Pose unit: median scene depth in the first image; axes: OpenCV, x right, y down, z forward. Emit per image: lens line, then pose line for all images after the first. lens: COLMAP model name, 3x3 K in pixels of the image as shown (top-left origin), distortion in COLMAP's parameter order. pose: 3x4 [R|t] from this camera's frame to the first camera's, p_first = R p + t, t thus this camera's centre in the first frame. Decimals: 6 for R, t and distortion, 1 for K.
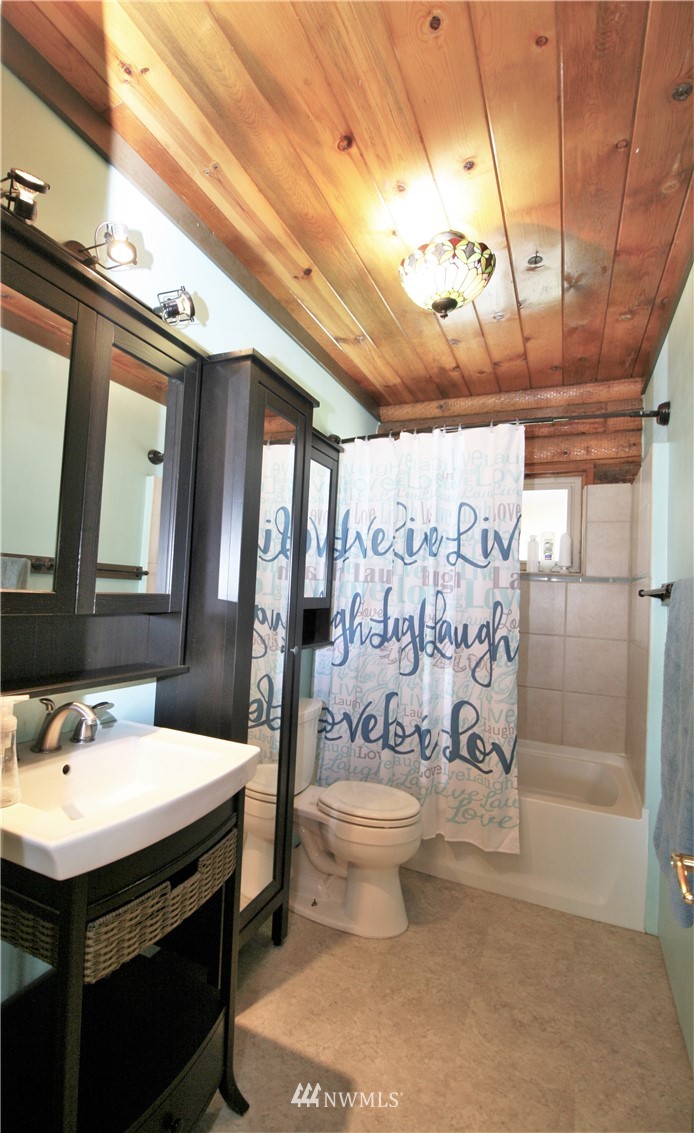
lens RADIAL K [[521.9, 0, 325.0], [0, 521.9, 568.5], [0, 0, 1]] dist [0.000904, -0.020509]
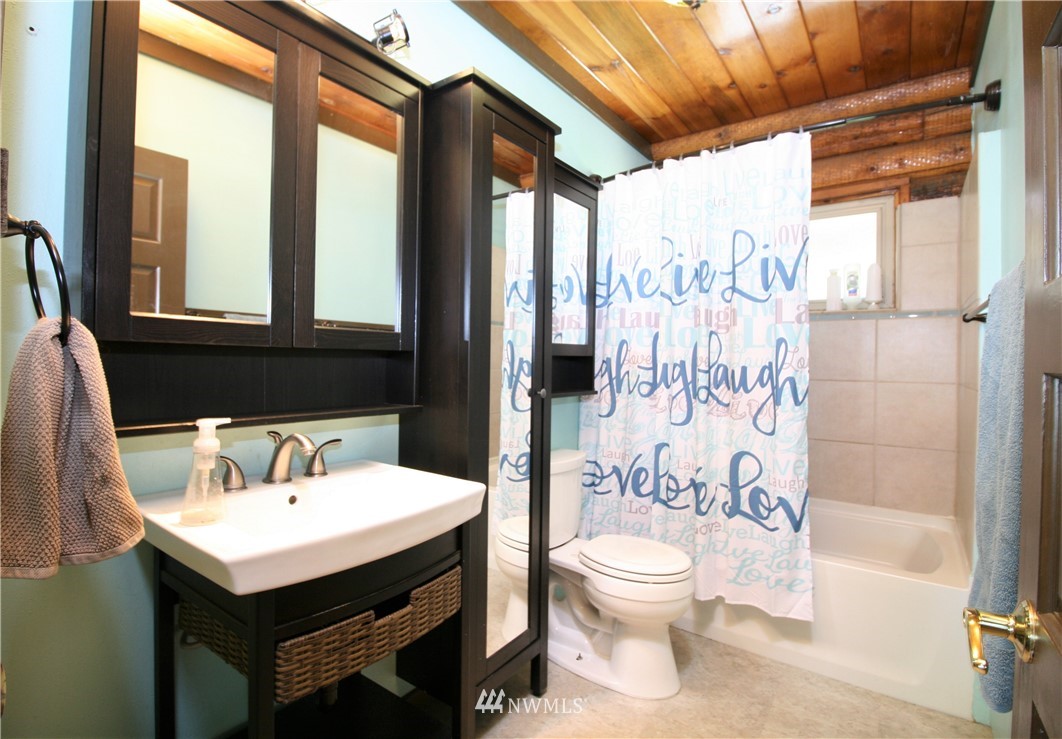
lens RADIAL K [[509.5, 0, 531.0], [0, 509.5, 369.5], [0, 0, 1]] dist [-0.000472, -0.015453]
pose [[0.977793, -0.037713, -0.206153, 0.091987], [0.046044, 0.998299, 0.035761, 0.064098], [0.204454, -0.044459, 0.977866, 0.074210]]
